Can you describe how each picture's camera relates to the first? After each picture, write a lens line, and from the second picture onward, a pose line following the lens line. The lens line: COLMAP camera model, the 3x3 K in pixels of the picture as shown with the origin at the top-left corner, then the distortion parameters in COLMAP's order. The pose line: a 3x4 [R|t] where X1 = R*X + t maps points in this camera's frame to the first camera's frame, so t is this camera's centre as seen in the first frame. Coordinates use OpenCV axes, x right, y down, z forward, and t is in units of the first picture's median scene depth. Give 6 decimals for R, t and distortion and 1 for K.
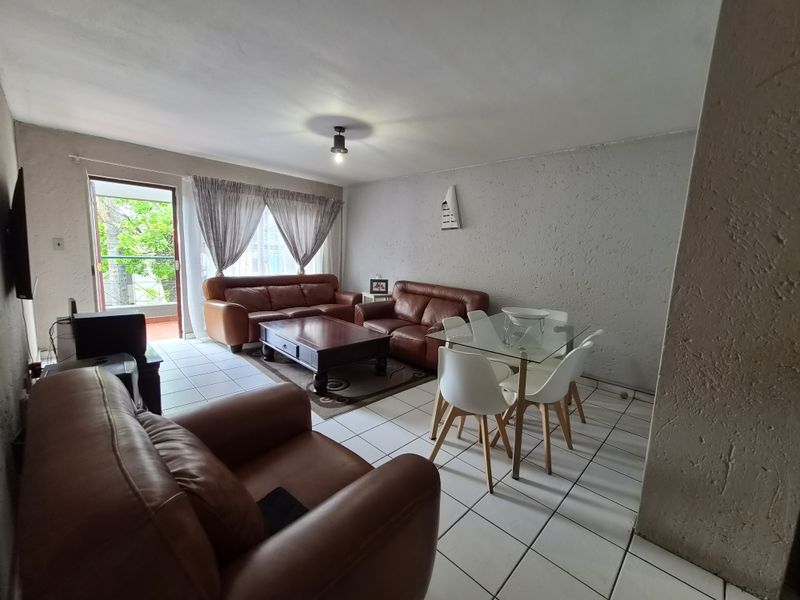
lens RADIAL K [[328.7, 0, 403.6], [0, 328.7, 296.9], [0, 0, 1]] dist [-0.007658, 0.004339]
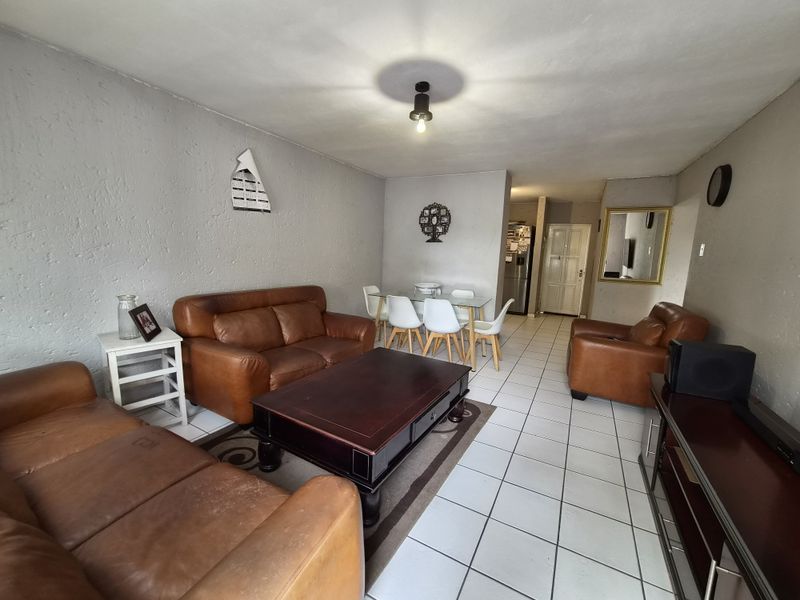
lens RADIAL K [[328.7, 0, 403.6], [0, 328.7, 296.9], [0, 0, 1]] dist [-0.007658, 0.004339]
pose [[-0.251872, -0.202930, 0.946245, -0.846566], [0.091171, 0.968444, 0.231958, -0.203606], [-0.963456, 0.144694, -0.225423, 1.114435]]
